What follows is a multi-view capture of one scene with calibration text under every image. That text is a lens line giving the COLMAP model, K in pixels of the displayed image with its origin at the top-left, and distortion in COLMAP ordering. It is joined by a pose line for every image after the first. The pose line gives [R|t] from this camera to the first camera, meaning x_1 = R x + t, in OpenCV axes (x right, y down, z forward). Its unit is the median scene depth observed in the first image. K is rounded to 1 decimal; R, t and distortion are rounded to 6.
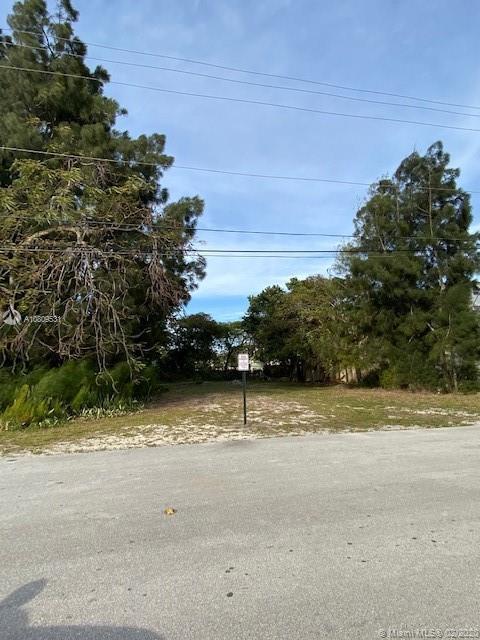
lens RADIAL K [[349.6, 0, 239.3], [0, 349.6, 306.0], [0, 0, 1]] dist [0.047397, 0.000134]
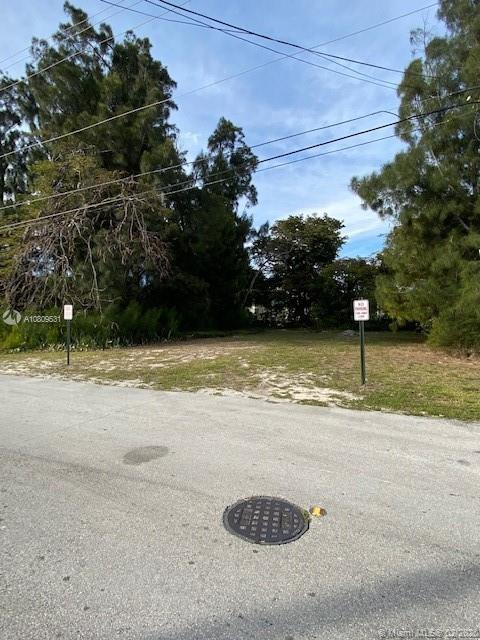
lens RADIAL K [[352.3, 0, 242.0], [0, 352.3, 315.4], [0, 0, 1]] dist [0.054376, -0.044172]
pose [[0.789383, 0.014633, -0.613727, 0.561430], [0.091274, 0.985807, 0.140902, 0.029199], [0.607078, -0.167243, 0.776844, 0.216794]]
